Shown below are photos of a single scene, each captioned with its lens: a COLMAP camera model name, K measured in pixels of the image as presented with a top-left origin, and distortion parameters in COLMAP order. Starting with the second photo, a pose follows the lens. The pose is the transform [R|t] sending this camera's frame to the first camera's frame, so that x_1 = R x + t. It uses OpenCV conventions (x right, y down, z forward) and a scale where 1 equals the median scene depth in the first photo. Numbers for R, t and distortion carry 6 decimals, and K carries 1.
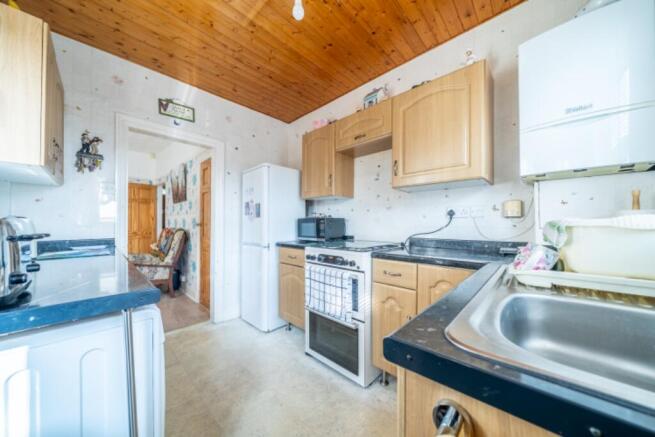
lens RADIAL K [[226.3, 0, 327.5], [0, 226.3, 218.5], [0, 0, 1]] dist [-0.000825, 0.000027]
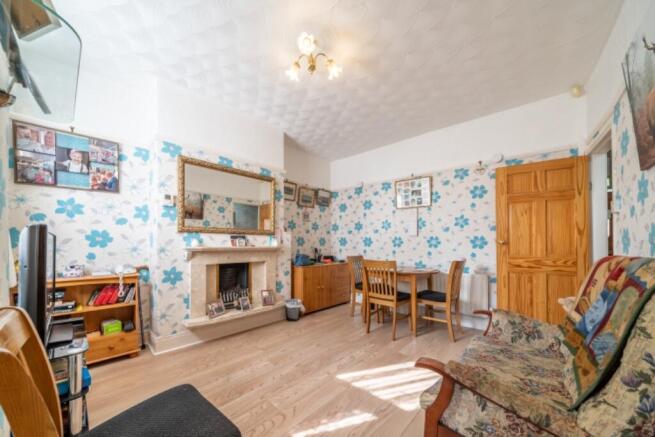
lens RADIAL K [[231.6, 0, 327.0], [0, 231.6, 238.2], [0, 0, 1]] dist [0.001111, 0.000067]
pose [[0.022604, -0.009522, -0.999699, -0.346353], [0.017953, 0.999797, -0.009117, 0.008778], [0.999583, -0.017742, 0.022770, 0.516050]]
